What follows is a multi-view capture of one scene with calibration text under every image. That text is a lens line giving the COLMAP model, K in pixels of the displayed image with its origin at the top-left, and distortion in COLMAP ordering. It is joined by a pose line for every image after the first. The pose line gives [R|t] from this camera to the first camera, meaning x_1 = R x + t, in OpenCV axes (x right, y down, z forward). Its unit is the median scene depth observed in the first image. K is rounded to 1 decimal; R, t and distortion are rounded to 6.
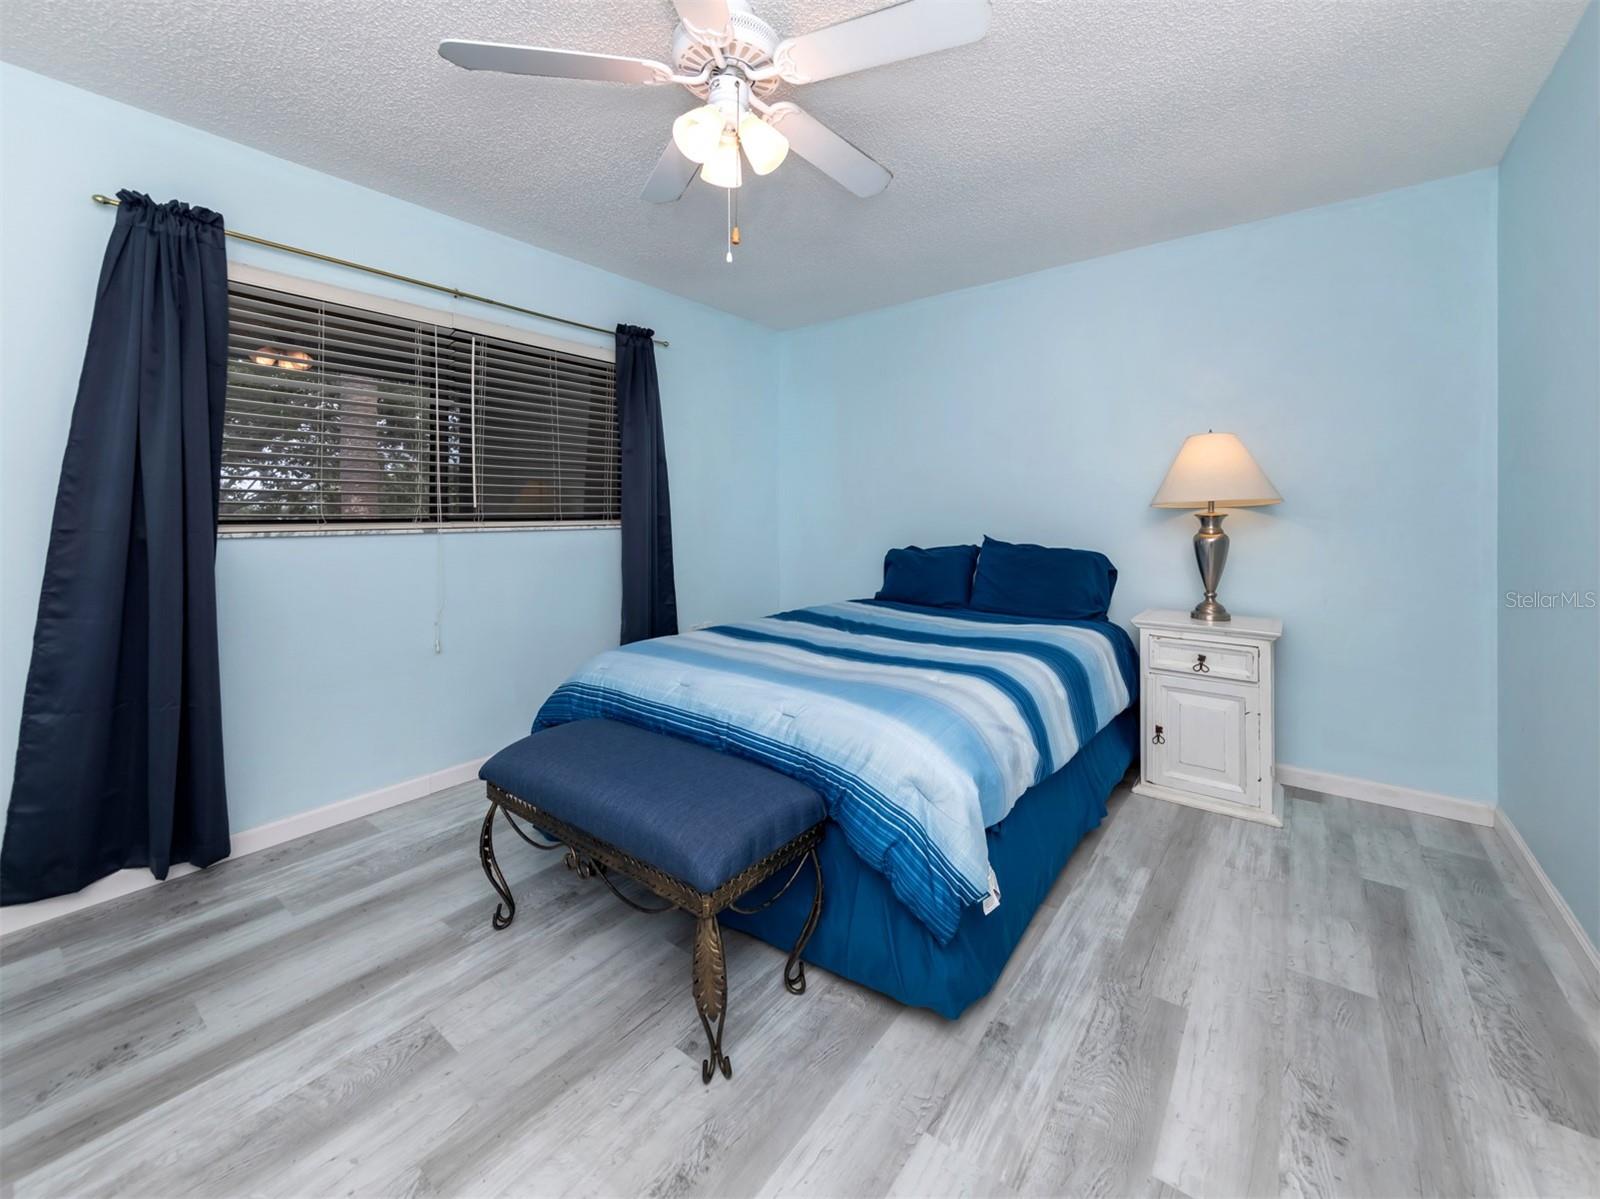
lens RADIAL K [[635.5, 0, 808.1], [0, 635.5, 519.5], [0, 0, 1]] dist [0.009949, -0.002169]
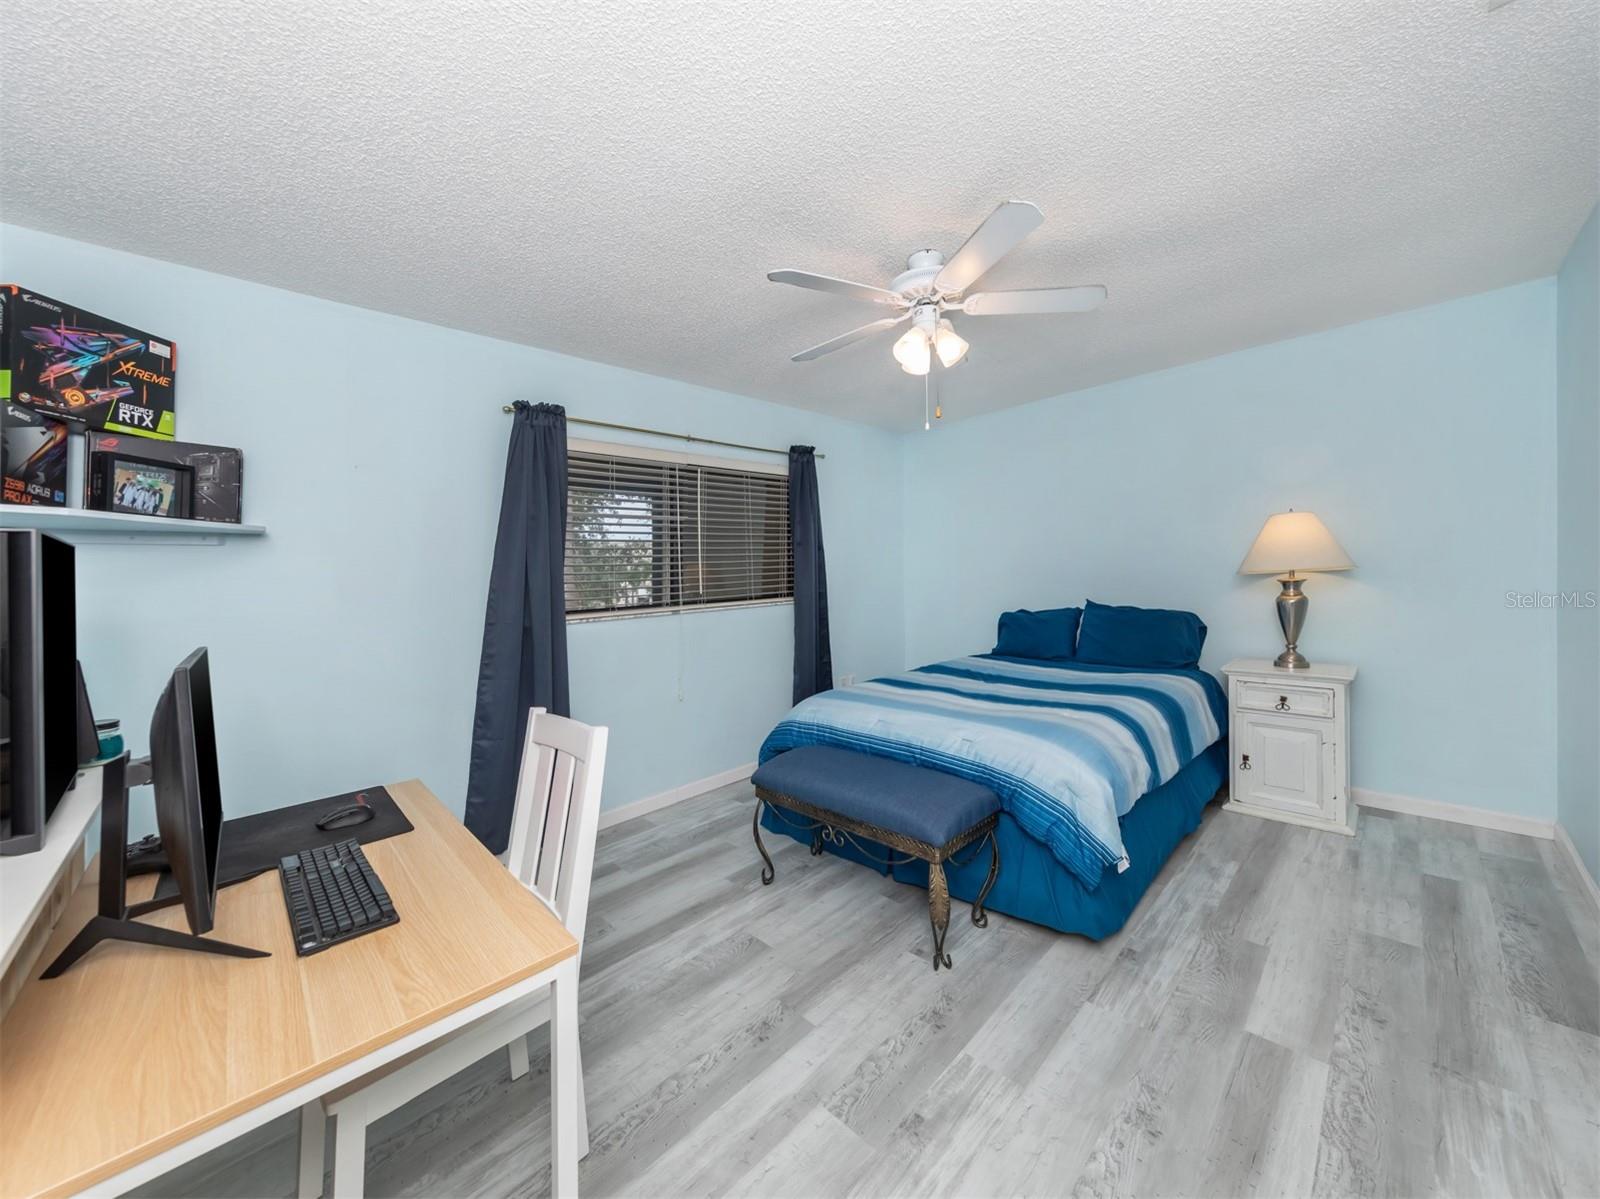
lens RADIAL K [[635.5, 0, 793.5], [0, 635.5, 597.8], [0, 0, 1]] dist [0.009949, -0.002169]
pose [[0.993598, -0.028783, -0.109246, -0.248380], [0.033323, 0.998646, 0.039957, -0.079076], [0.107948, -0.043342, 0.993211, -0.436640]]
